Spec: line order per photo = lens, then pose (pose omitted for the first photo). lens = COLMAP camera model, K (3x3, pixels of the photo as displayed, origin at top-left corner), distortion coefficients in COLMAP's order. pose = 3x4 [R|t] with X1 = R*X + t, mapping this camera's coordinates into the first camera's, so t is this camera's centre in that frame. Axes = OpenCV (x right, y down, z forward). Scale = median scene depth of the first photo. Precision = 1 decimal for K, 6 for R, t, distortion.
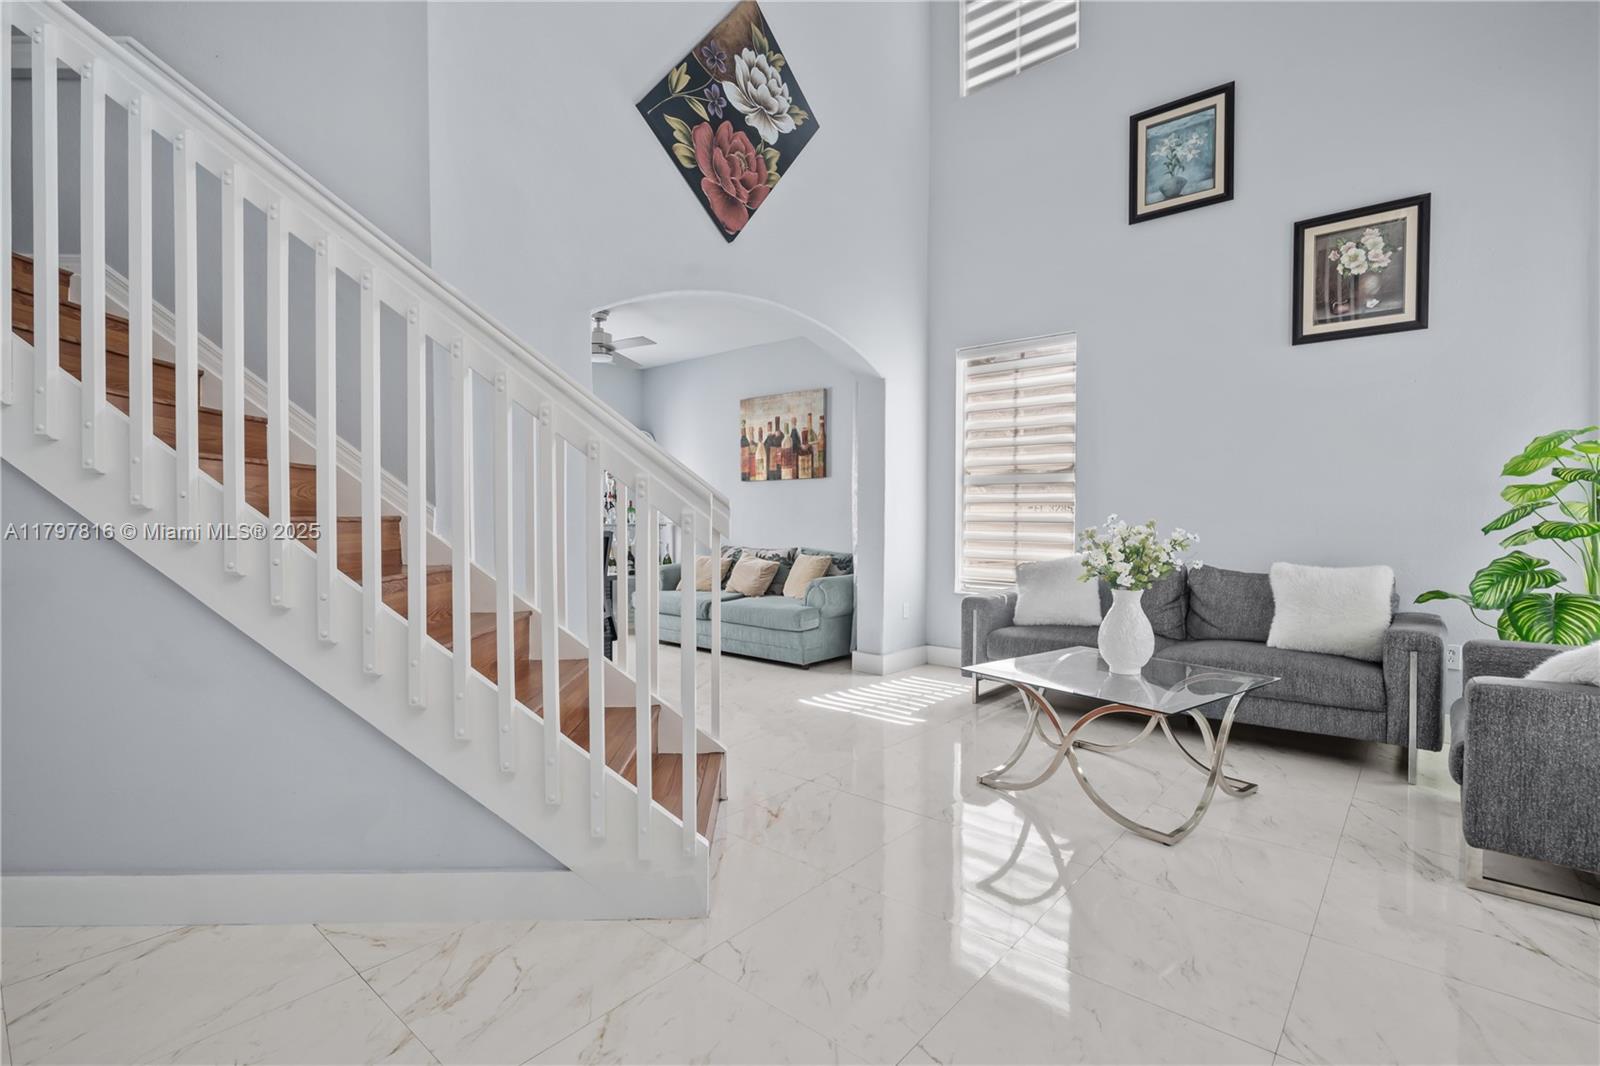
lens RADIAL K [[736.3, 0, 795.6], [0, 736.3, 536.2], [0, 0, 1]] dist [0.002869, -0.000343]
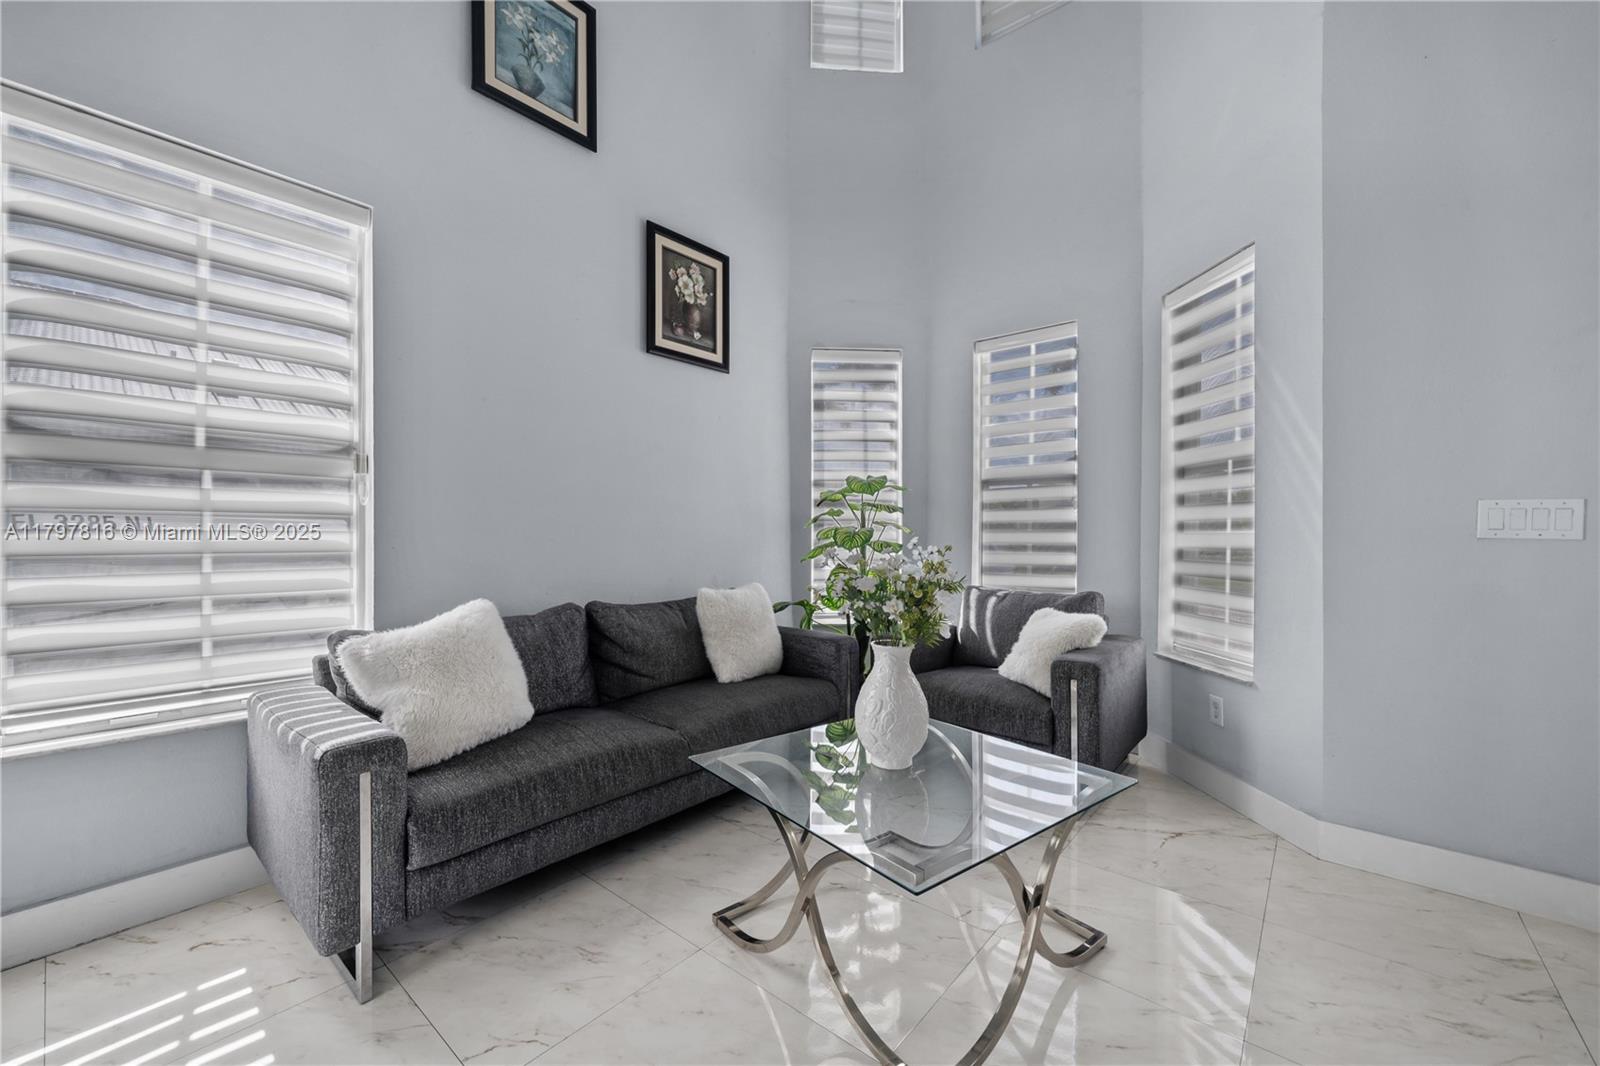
lens RADIAL K [[633.0, 0, 794.5], [0, 633.0, 536.5], [0, 0, 1]] dist [-0.001136, -0.000243]
pose [[-0.003585, -0.006199, 0.999974, -0.100485], [0.029733, 0.999538, 0.006302, -0.024167], [-0.999551, 0.029755, -0.003399, 0.699865]]
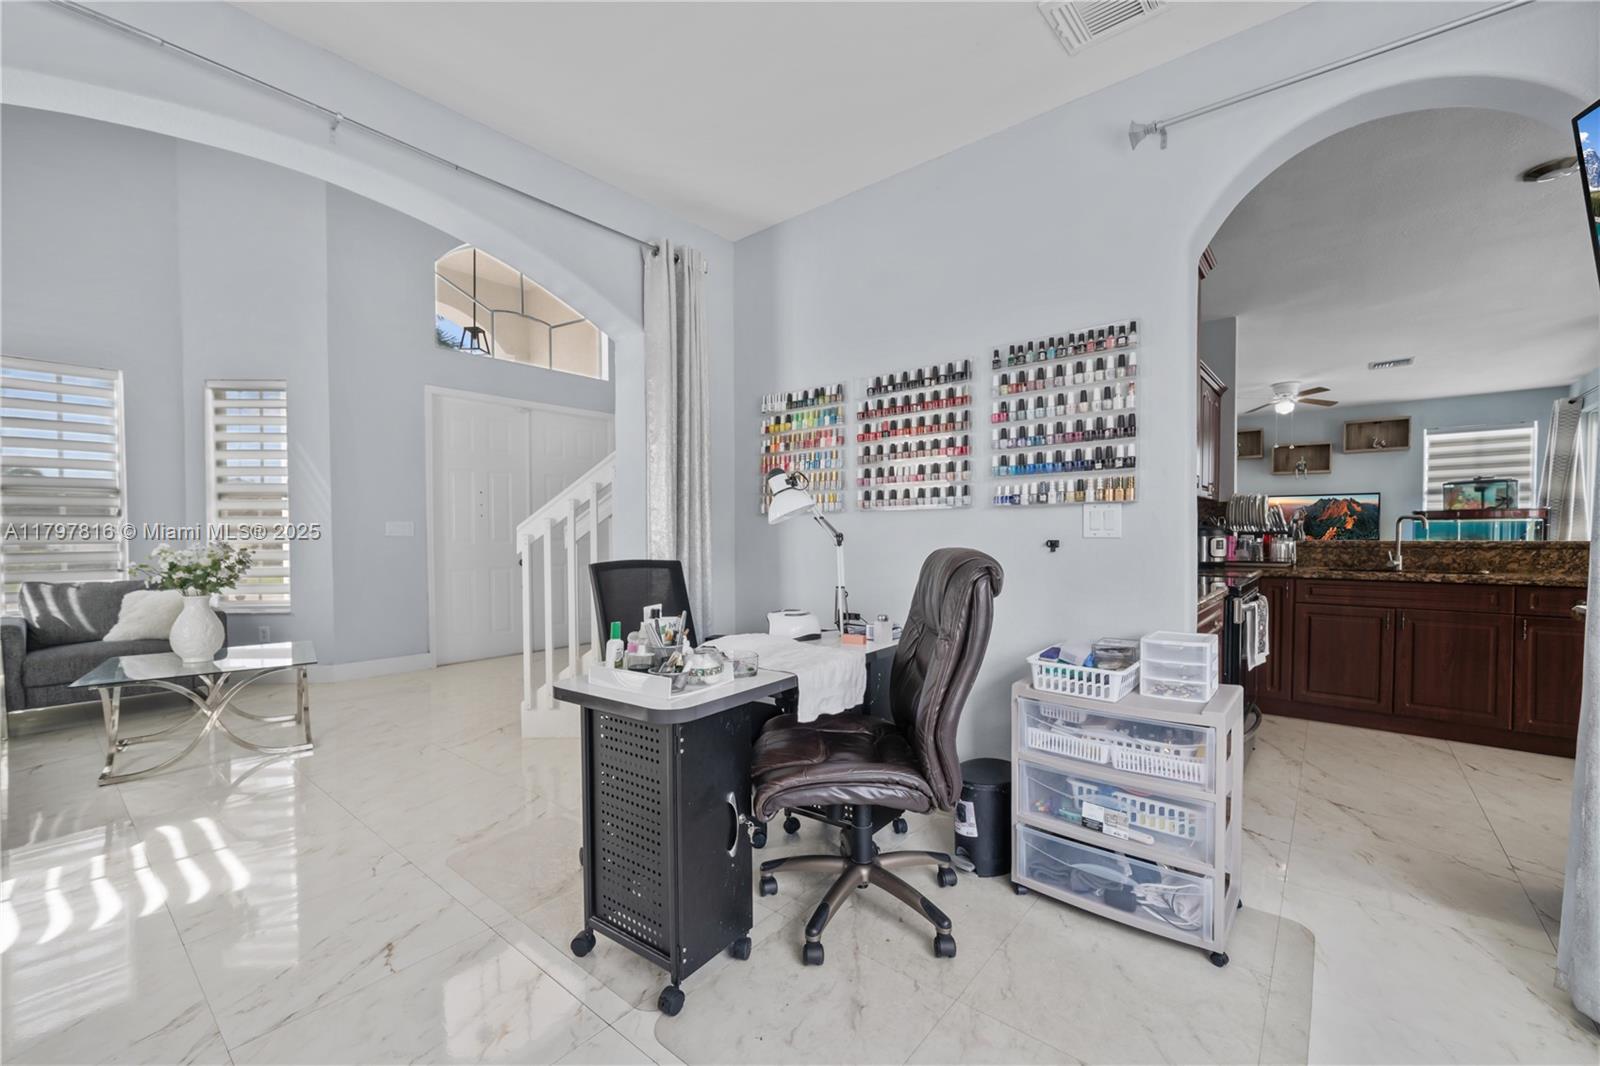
lens RADIAL K [[644.0, 0, 797.0], [0, 644.0, 548.8], [0, 0, 1]] dist [-0.000634, -0.000261]
pose [[-0.999890, 0.002744, -0.014555, -0.371585], [0.001963, 0.998572, 0.053394, -0.044479], [0.014681, 0.053359, -0.998467, 1.374360]]
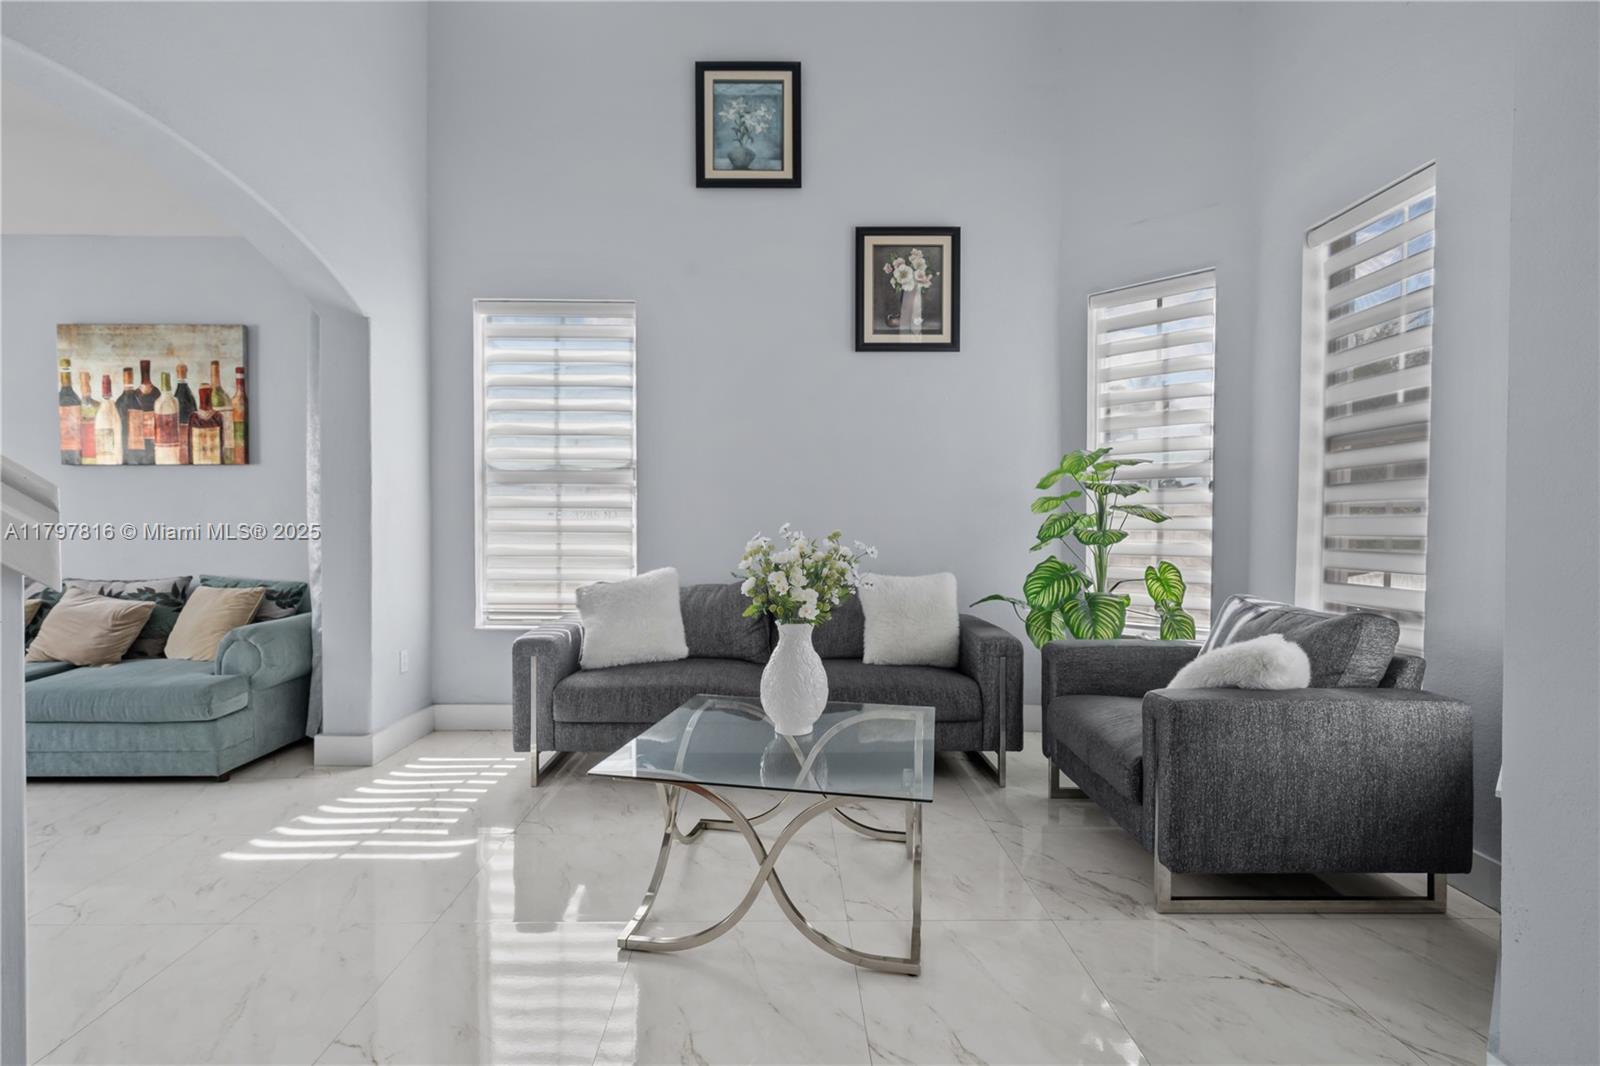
lens RADIAL K [[736.3, 0, 795.6], [0, 736.3, 536.2], [0, 0, 1]] dist [0.002869, -0.000343]
pose [[0.752812, -0.012350, 0.658120, -0.031544], [0.018673, 0.999822, -0.002597, -0.009128], [-0.657971, 0.014244, 0.752909, 0.267450]]
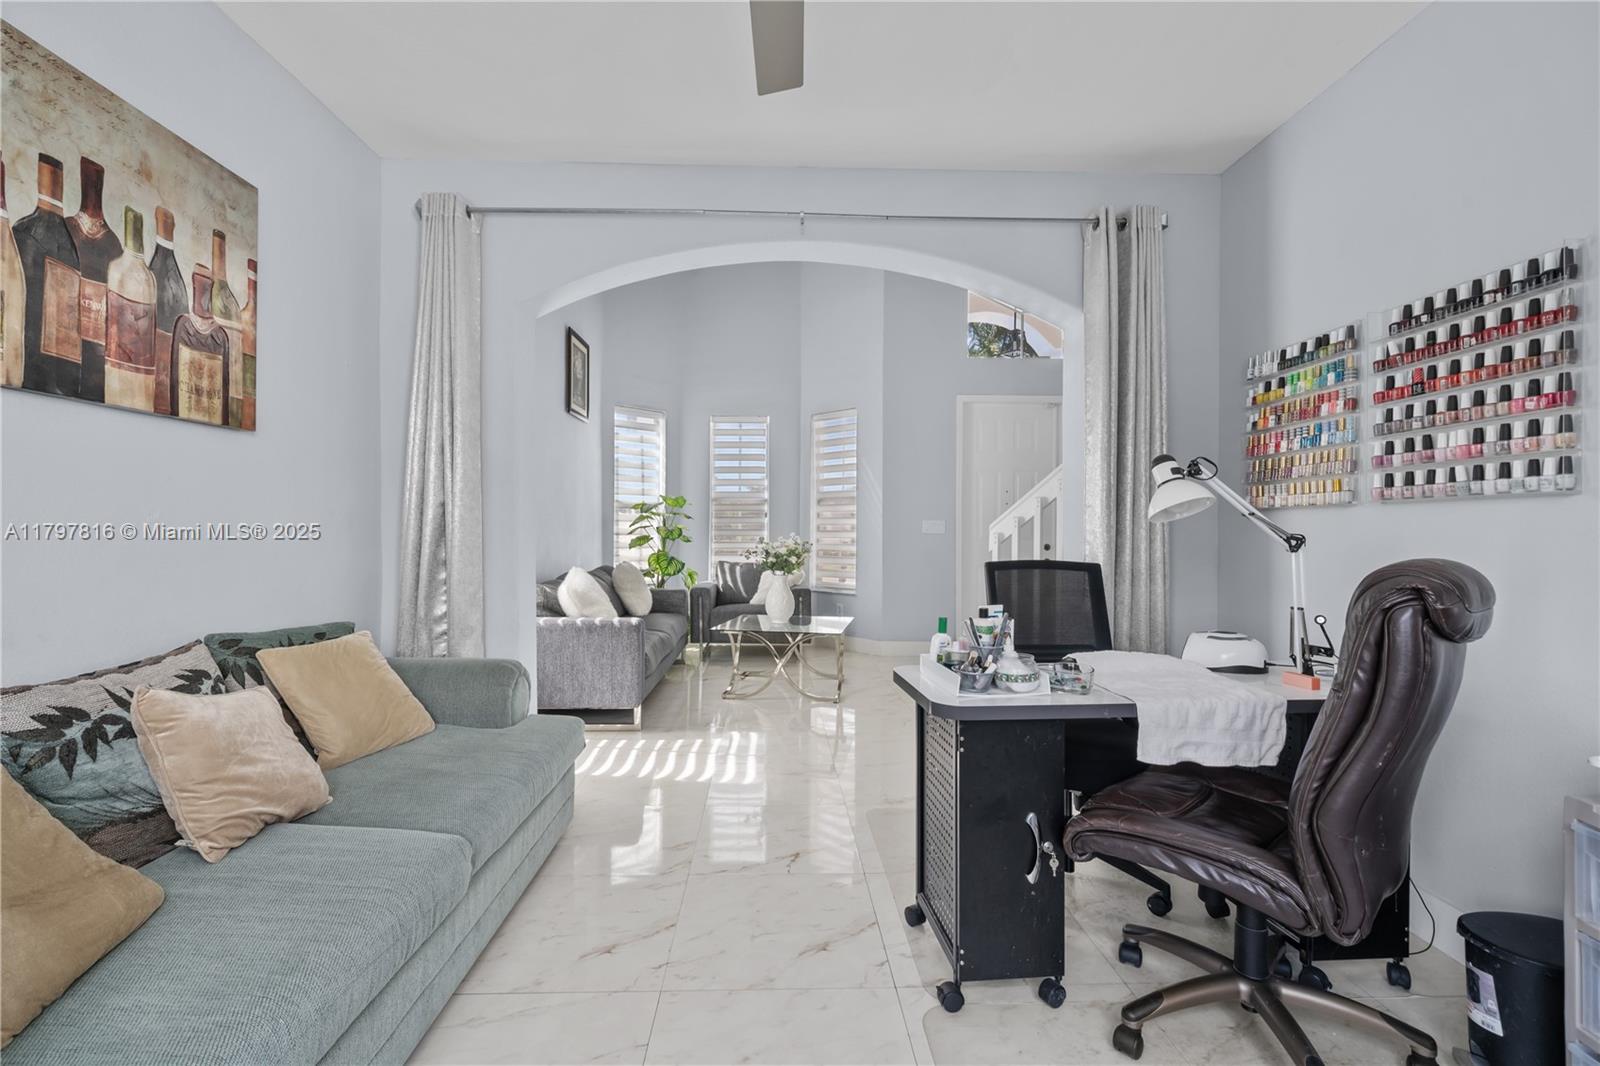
lens RADIAL K [[693.7, 0, 800.0], [0, 693.7, 533.0], [0, 0, 1]] dist [0.000696, 0.000321]
pose [[-0.681394, -0.006819, 0.731885, -0.516475], [0.014897, 0.999620, 0.023184, -0.044114], [-0.731766, 0.026700, -0.681033, 1.350582]]
